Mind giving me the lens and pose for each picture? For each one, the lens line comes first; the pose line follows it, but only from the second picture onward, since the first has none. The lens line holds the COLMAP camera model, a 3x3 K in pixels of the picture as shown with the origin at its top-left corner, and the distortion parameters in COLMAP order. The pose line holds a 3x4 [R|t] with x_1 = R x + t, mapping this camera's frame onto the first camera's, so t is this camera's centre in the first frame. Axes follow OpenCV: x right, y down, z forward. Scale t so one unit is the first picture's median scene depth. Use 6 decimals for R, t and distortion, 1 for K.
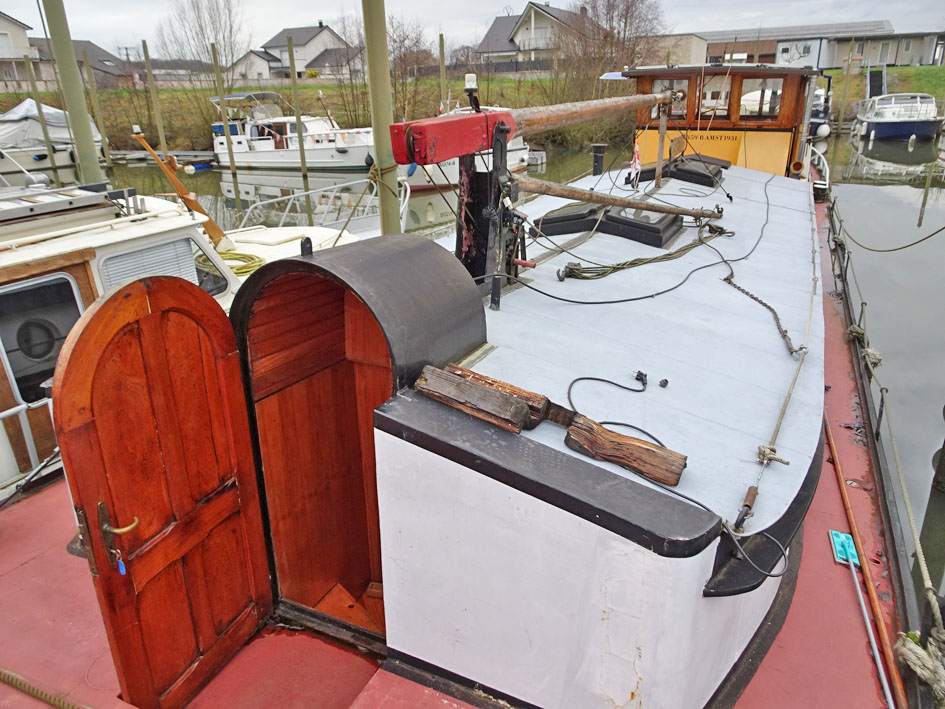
lens RADIAL K [[665.9, 0, 474.6], [0, 665.9, 353.9], [0, 0, 1]] dist [0.006401, -0.001322]
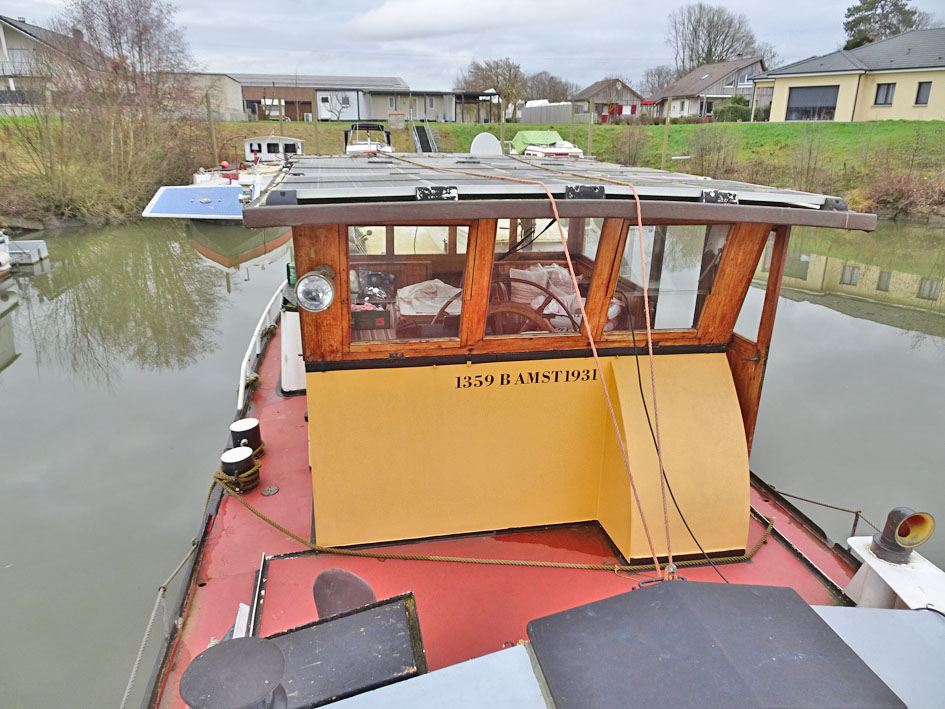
lens RADIAL K [[665.9, 0, 472.1], [0, 665.9, 350.3], [0, 0, 1]] dist [0.006401, -0.001322]
pose [[0.801284, -0.155077, 0.577837, 0.033281], [0.188158, 0.982135, 0.002664, -0.085191], [-0.567927, 0.106590, 0.816148, 0.182365]]
